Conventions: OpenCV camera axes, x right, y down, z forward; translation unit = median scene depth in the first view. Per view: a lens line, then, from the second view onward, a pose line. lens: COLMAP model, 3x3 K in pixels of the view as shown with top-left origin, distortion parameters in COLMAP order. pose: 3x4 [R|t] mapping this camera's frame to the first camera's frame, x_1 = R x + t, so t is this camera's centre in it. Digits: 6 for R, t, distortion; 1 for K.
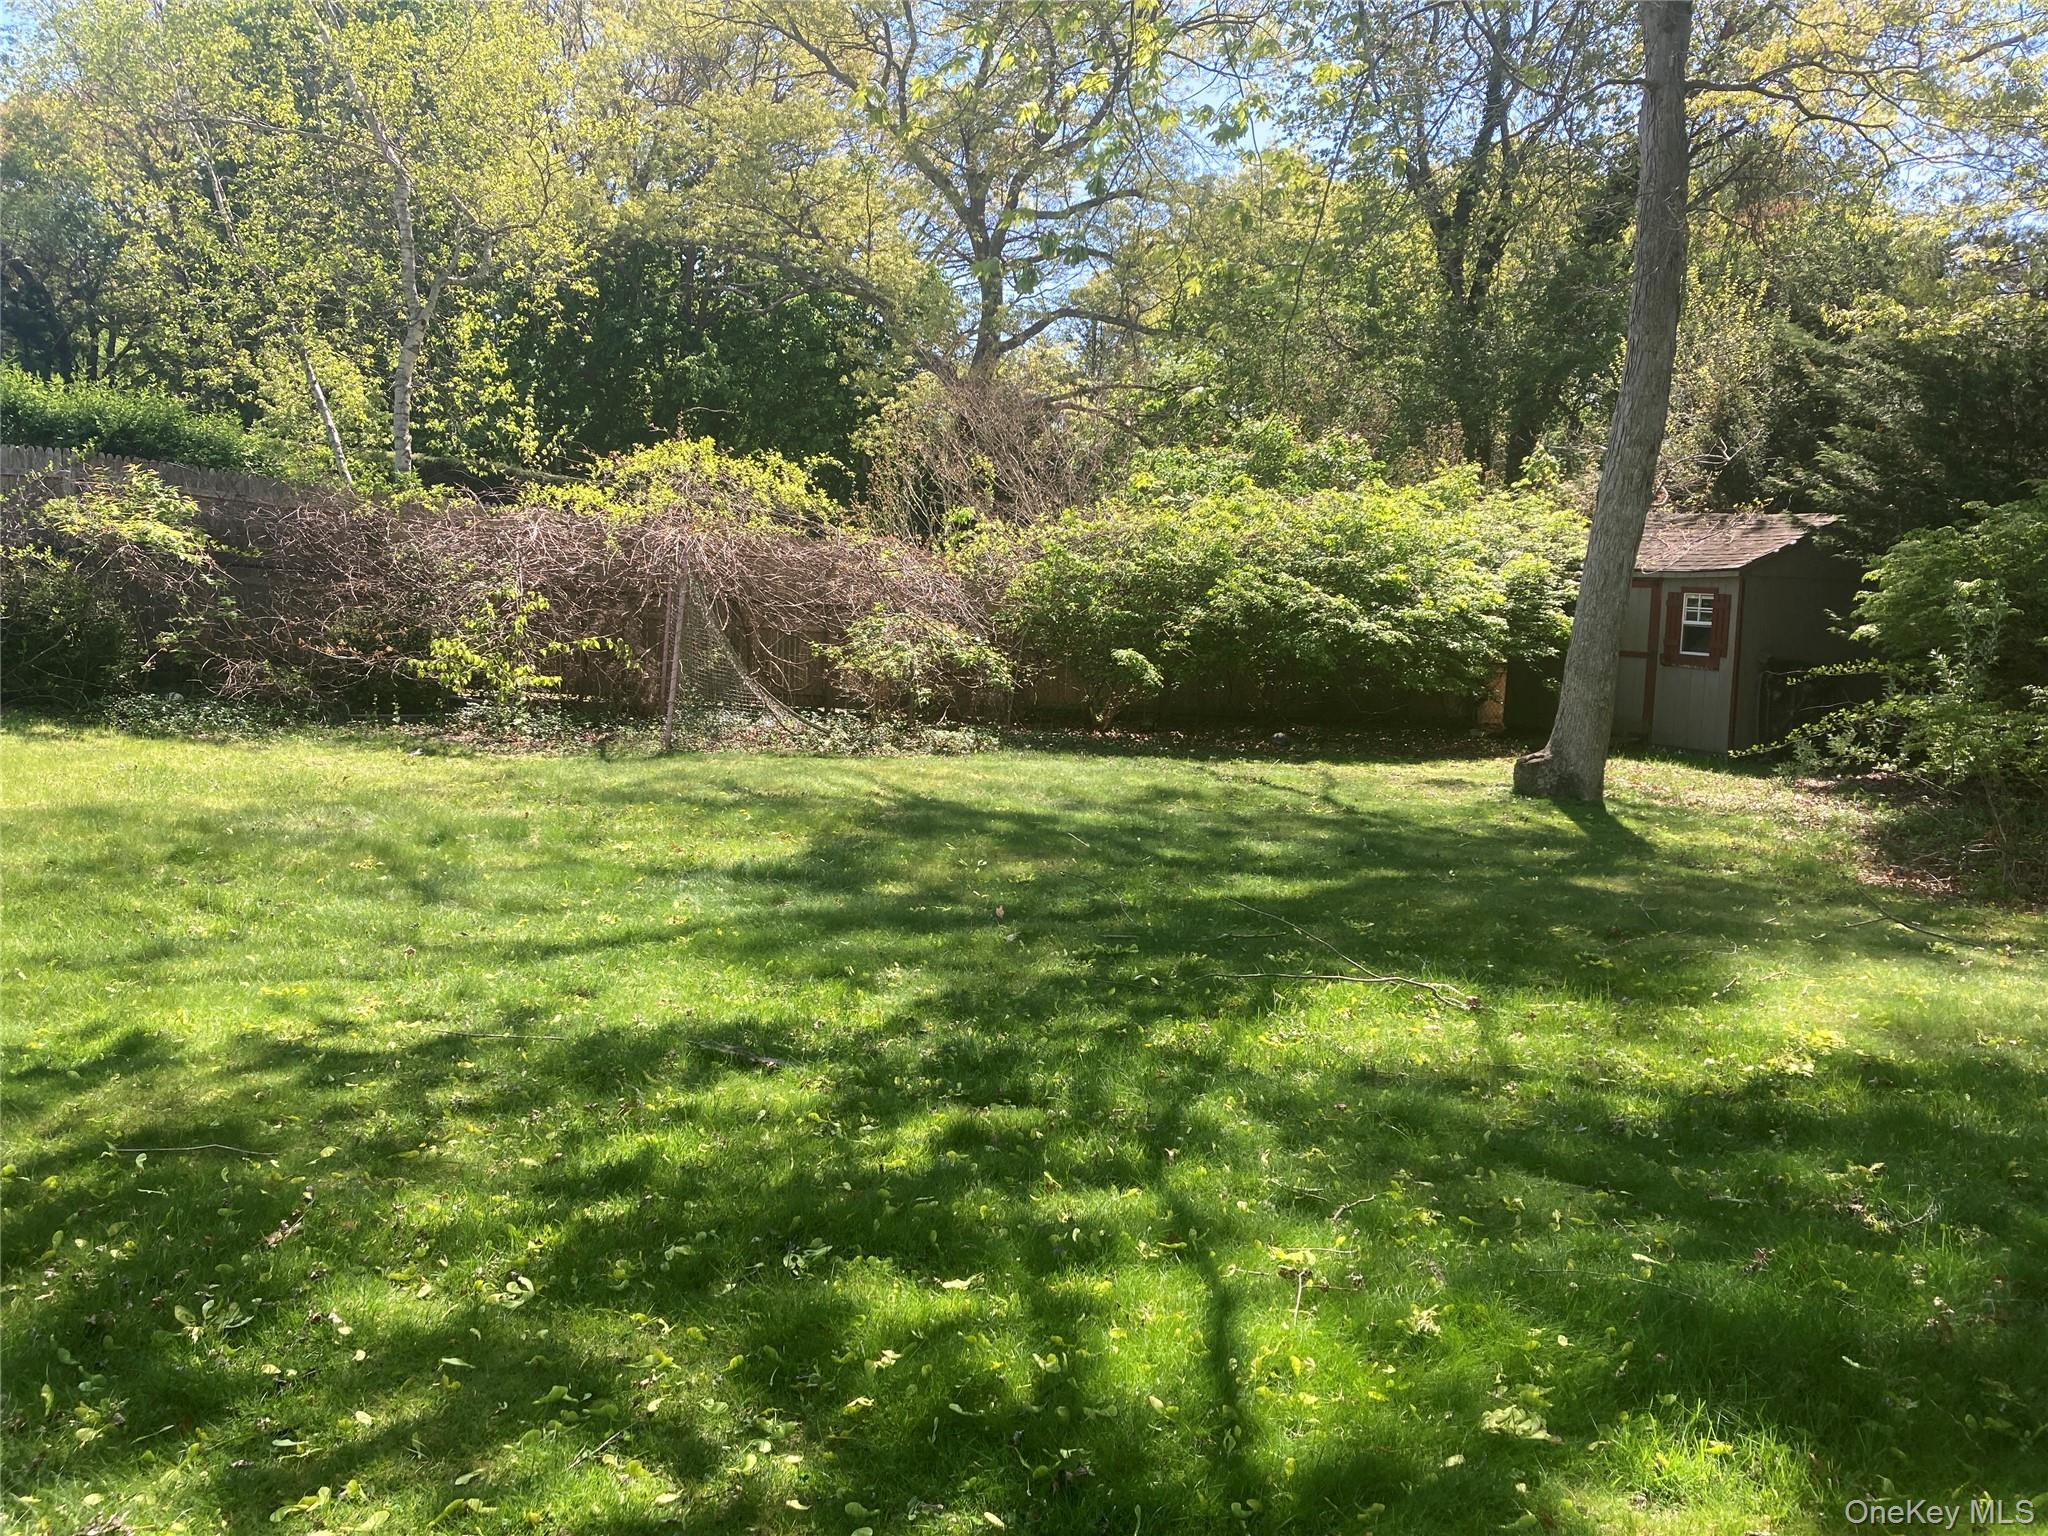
lens RADIAL K [[1672.7, 0, 1024.9], [0, 1672.7, 767.7], [0, 0, 1]] dist [0.049900, -0.039457]
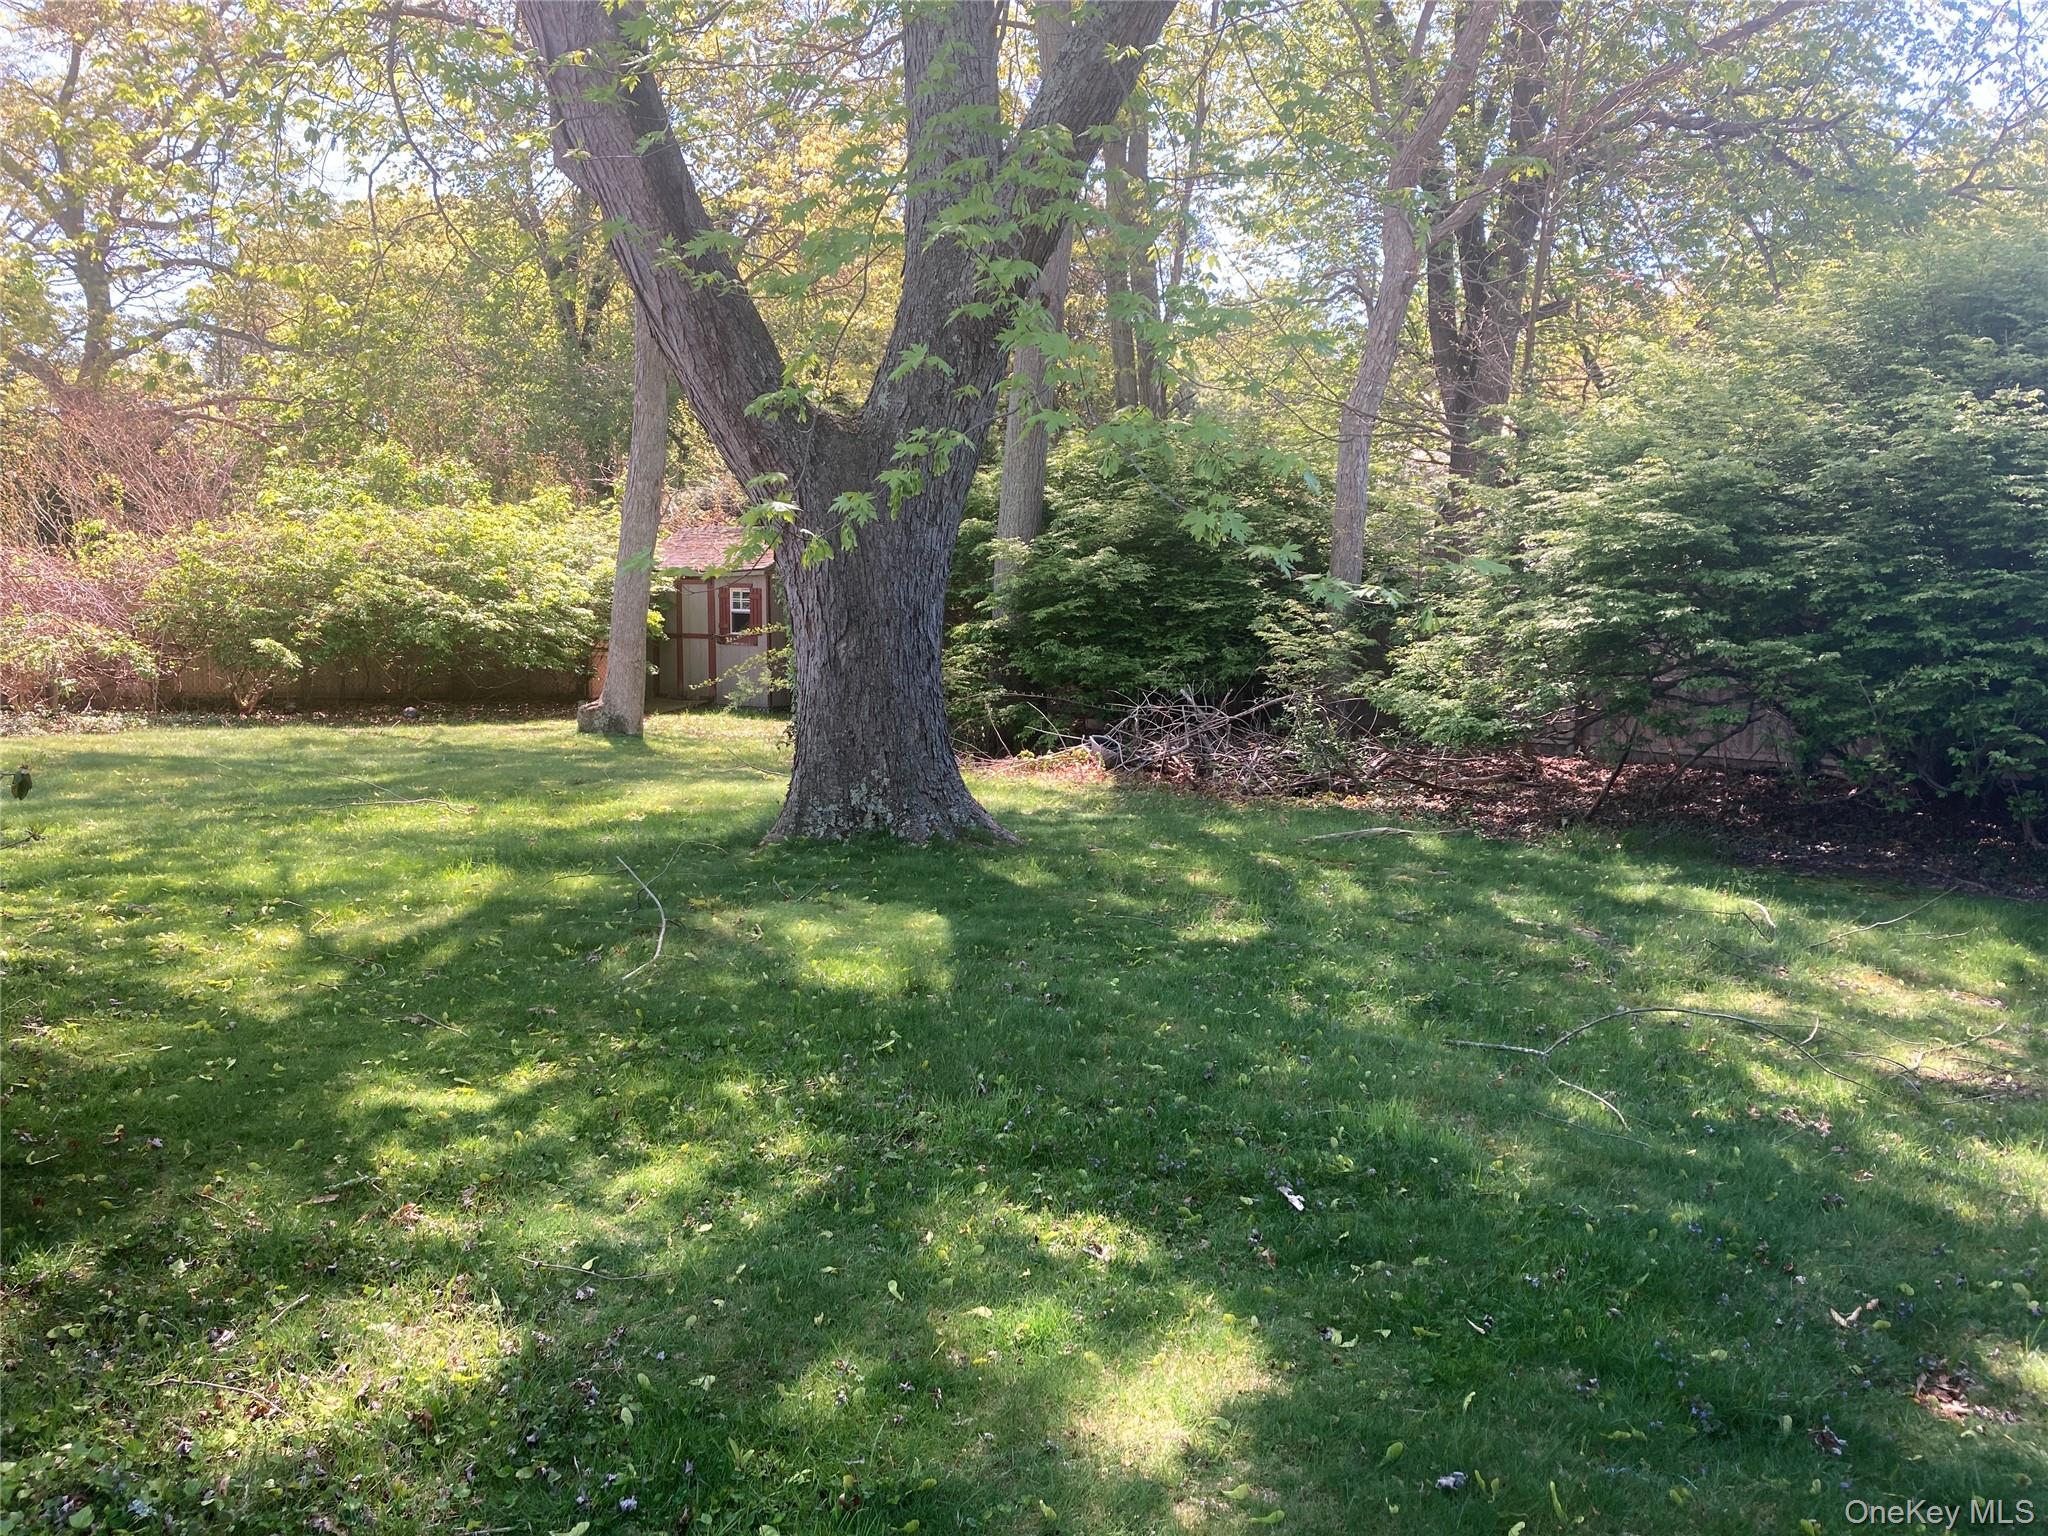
lens RADIAL K [[1672.7, 0, 1011.2], [0, 1672.7, 765.9], [0, 0, 1]] dist [0.049900, -0.039457]
pose [[0.893240, -0.064871, 0.444876, -0.003306], [0.067802, 0.997655, 0.009339, 0.039573], [-0.444438, 0.021821, 0.895544, -0.280856]]
